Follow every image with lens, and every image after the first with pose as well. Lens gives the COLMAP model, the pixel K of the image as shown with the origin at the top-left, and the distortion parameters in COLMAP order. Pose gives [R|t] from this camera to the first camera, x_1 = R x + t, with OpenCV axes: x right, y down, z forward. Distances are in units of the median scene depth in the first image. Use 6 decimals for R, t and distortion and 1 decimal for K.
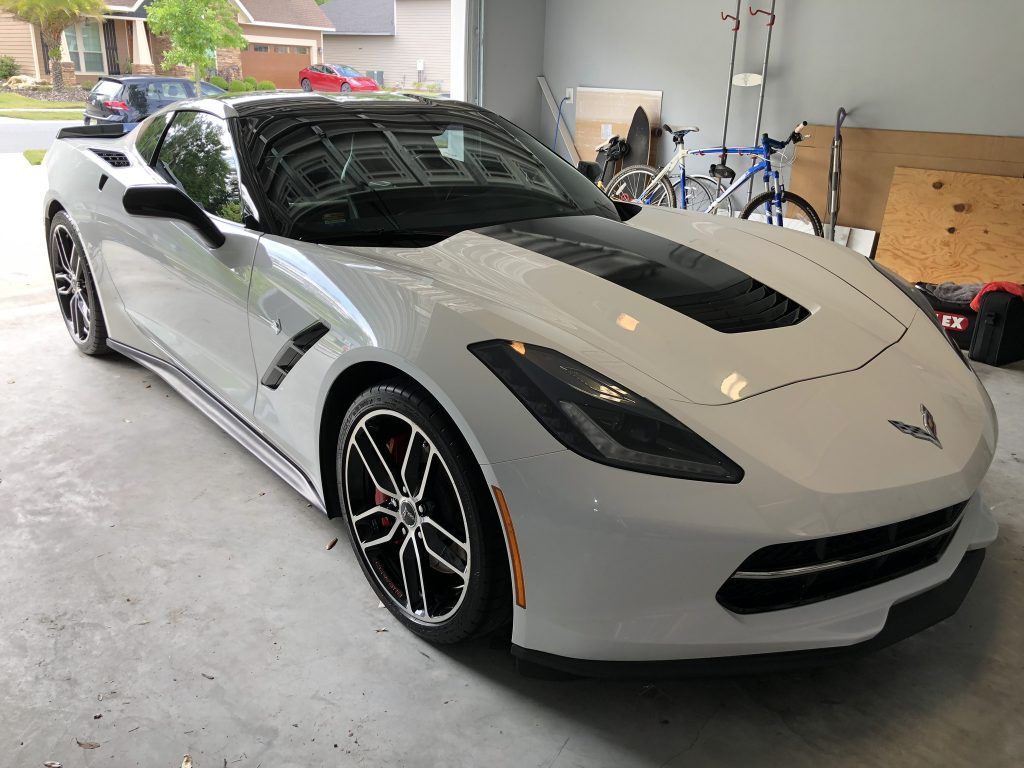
lens RADIAL K [[927.2, 0, 512.0], [0, 927.2, 384.0], [0, 0, 1]] dist [0.044629, 0.004217]
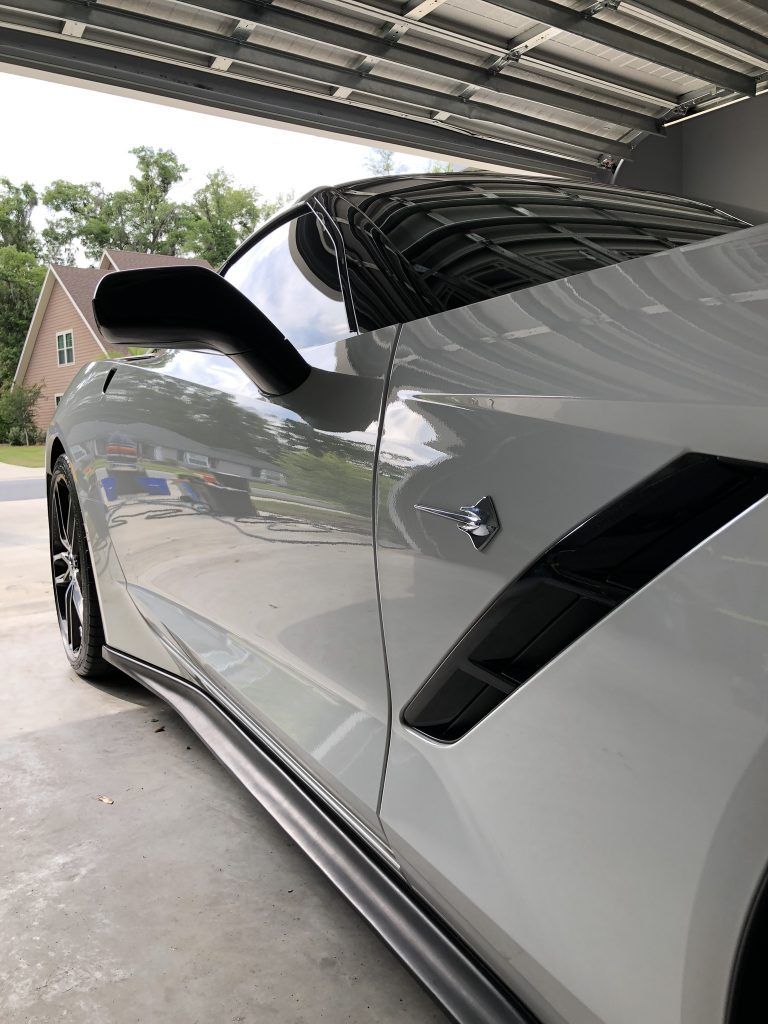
lens RADIAL K [[927.2, 0, 384.0], [0, 927.2, 512.0], [0, 0, 1]] dist [0.044629, 0.004217]
pose [[0.981060, -0.035514, -0.190422, -0.113122], [-0.008873, 0.973778, -0.227327, 0.001080], [0.193502, 0.224711, 0.955019, 0.354623]]
